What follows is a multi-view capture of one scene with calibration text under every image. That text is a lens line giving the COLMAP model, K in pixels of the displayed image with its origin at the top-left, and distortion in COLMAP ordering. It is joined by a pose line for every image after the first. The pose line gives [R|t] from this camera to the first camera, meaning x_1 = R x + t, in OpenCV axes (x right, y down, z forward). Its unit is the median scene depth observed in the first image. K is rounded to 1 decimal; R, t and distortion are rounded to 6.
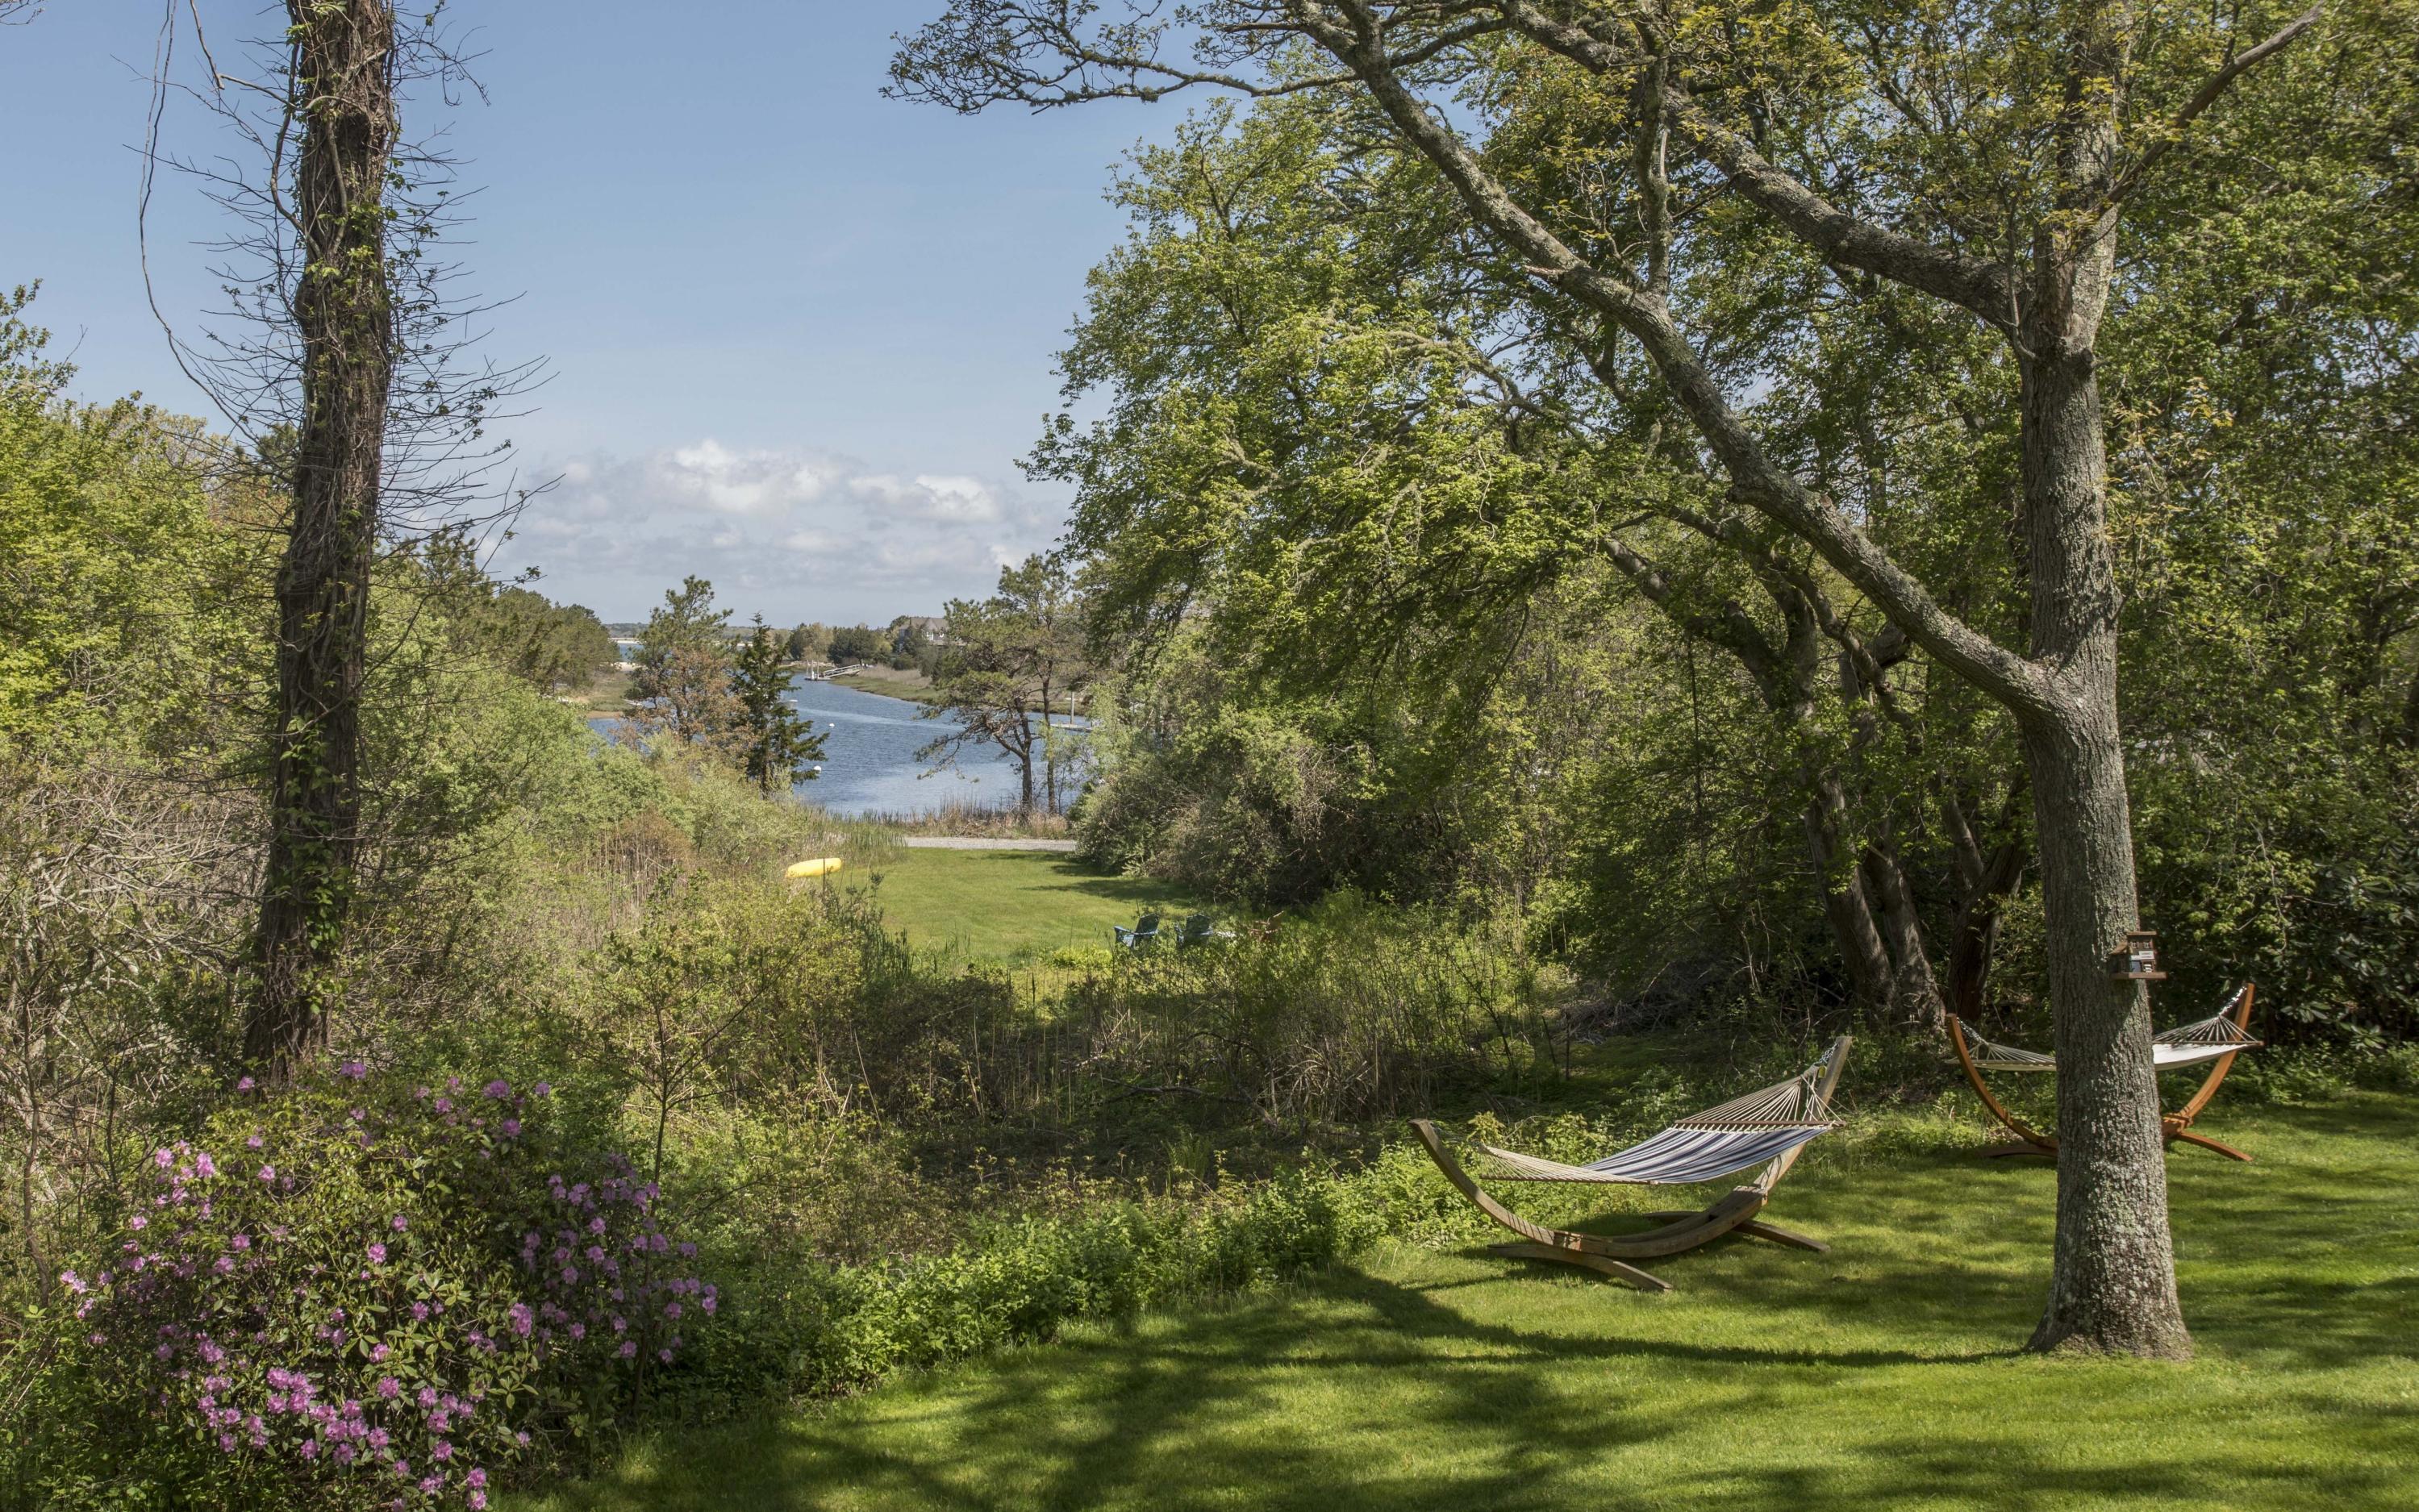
lens RADIAL K [[2265.9, 0, 1208.9], [0, 2265.9, 752.5], [0, 0, 1]] dist [-0.063236, 0.000000]
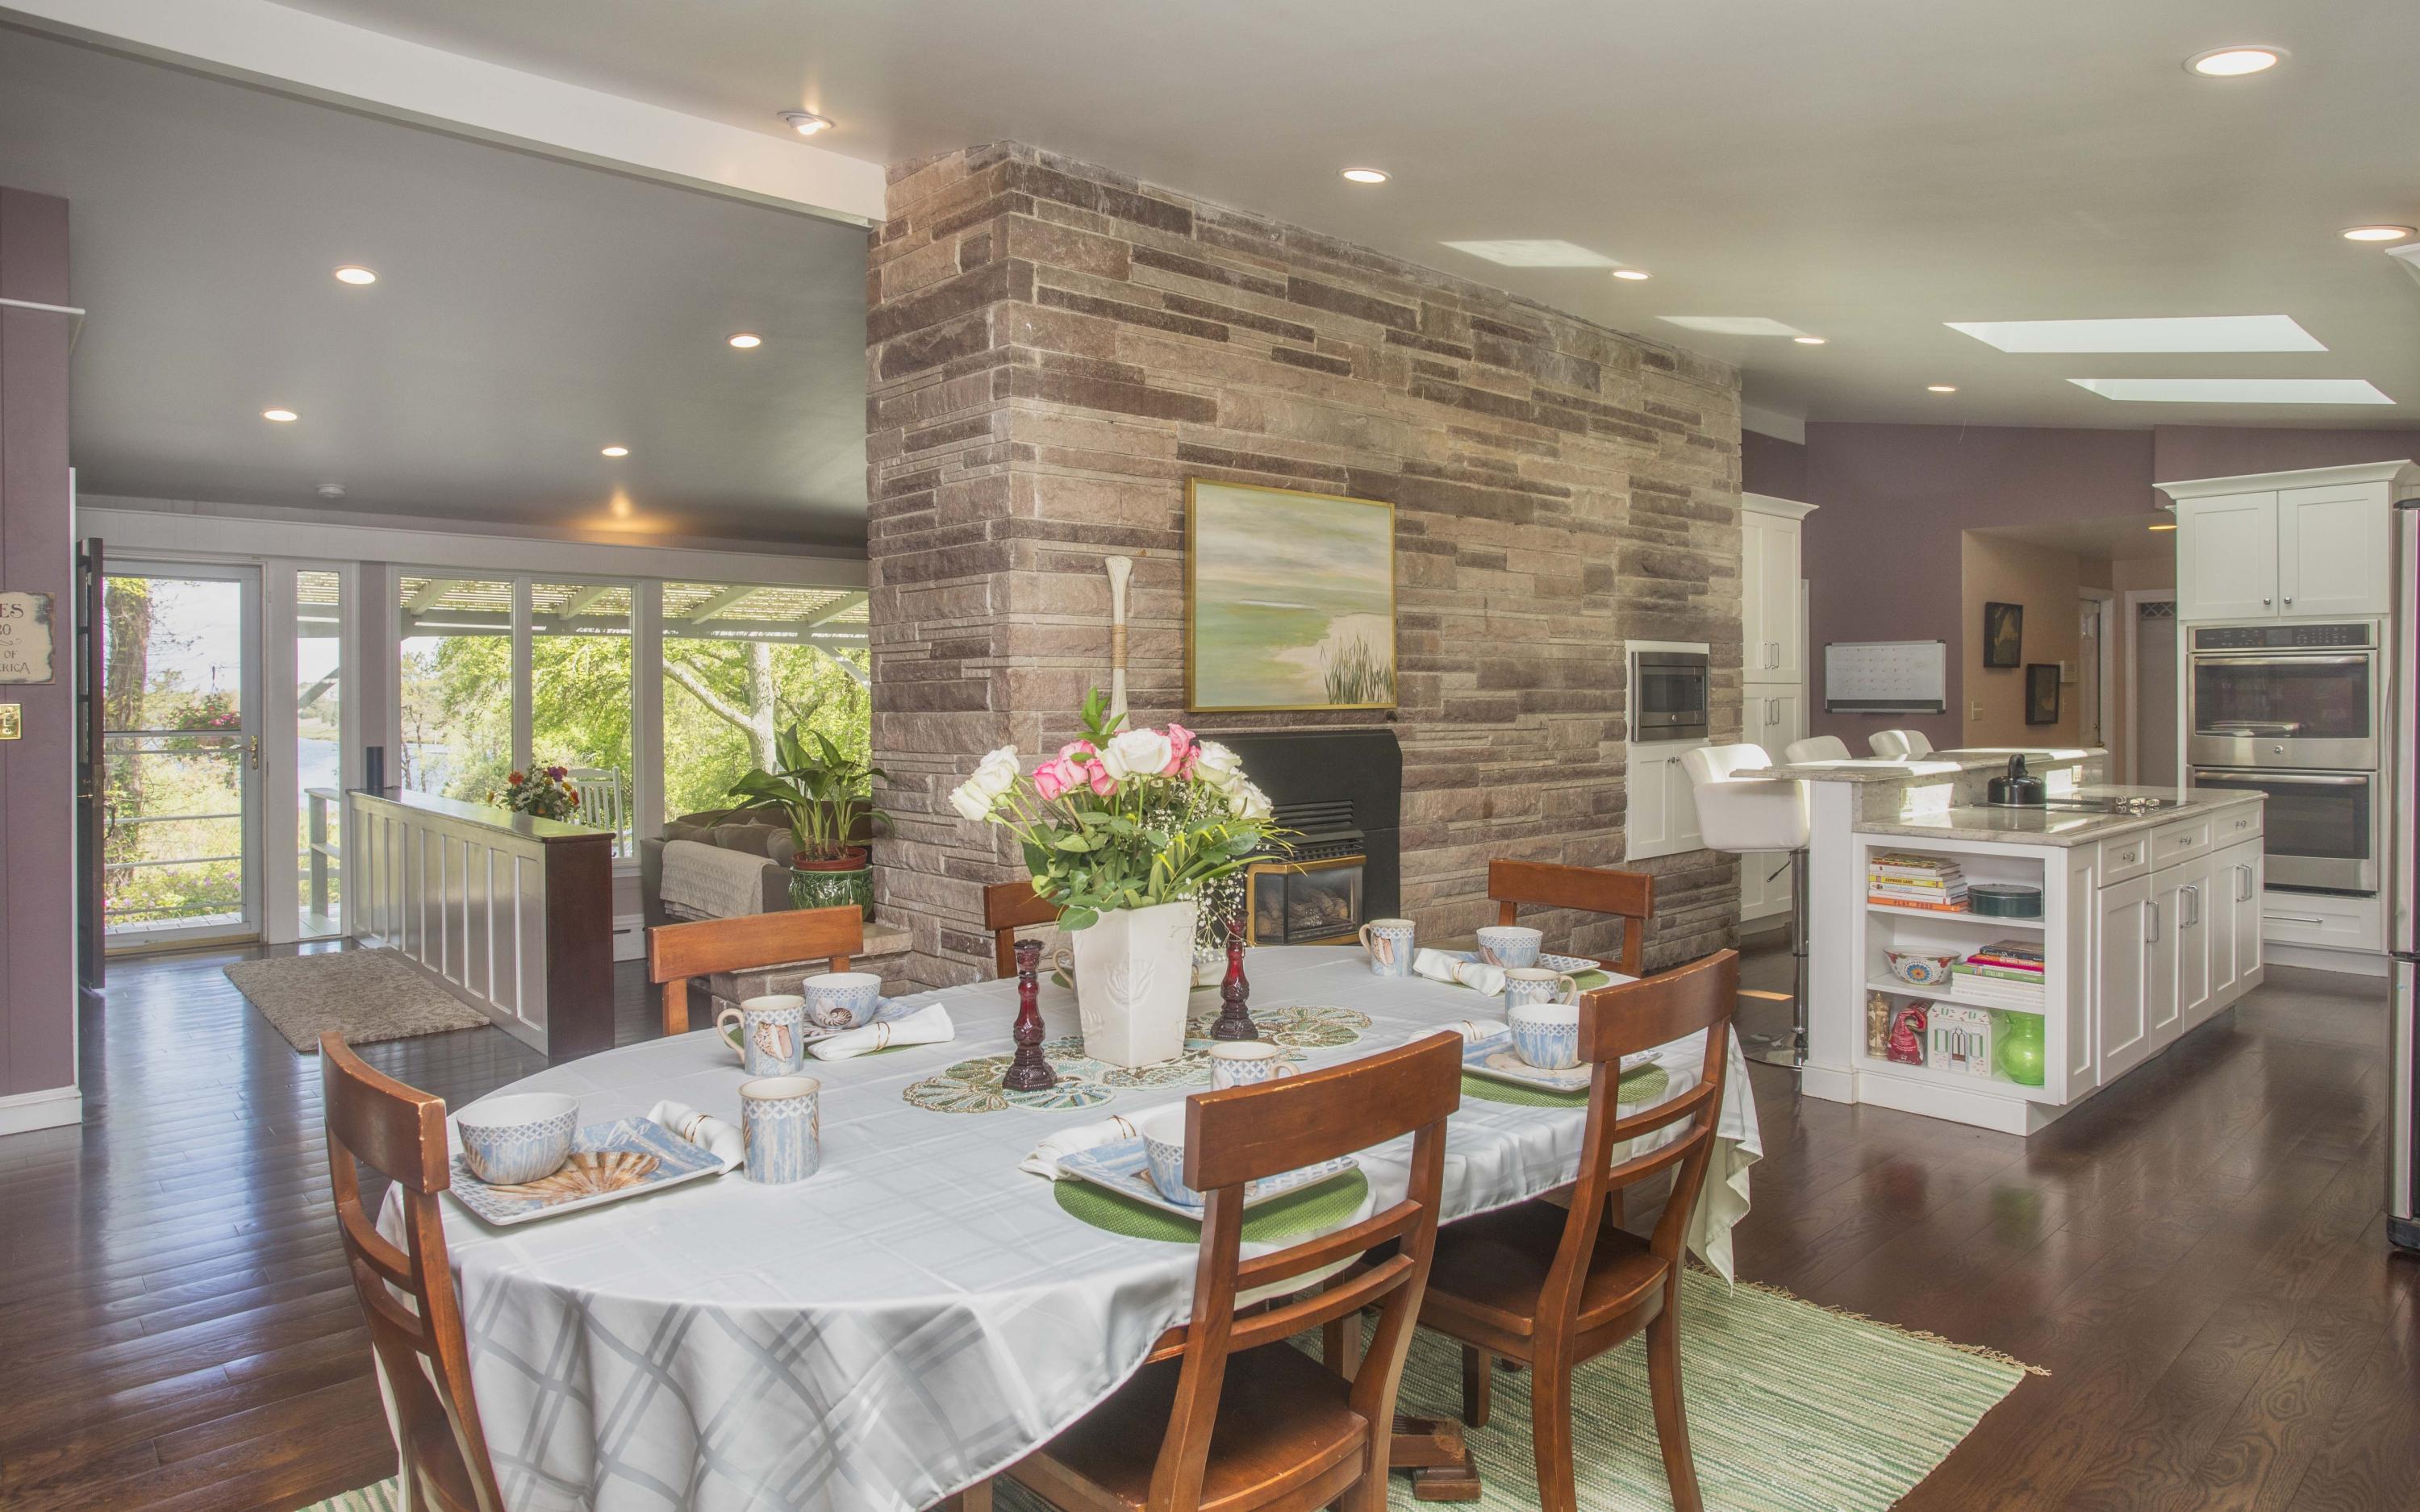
lens RADIAL K [[1439.3, 0, 1190.2], [0, 1439.3, 691.1], [0, 0, 1]] dist [-0.000752, 0.000402]
pose [[0.911139, -0.029659, 0.411031, 0.022966], [0.046670, 0.998416, -0.031412, 0.007276], [-0.409448, 0.047804, 0.911080, -0.400423]]
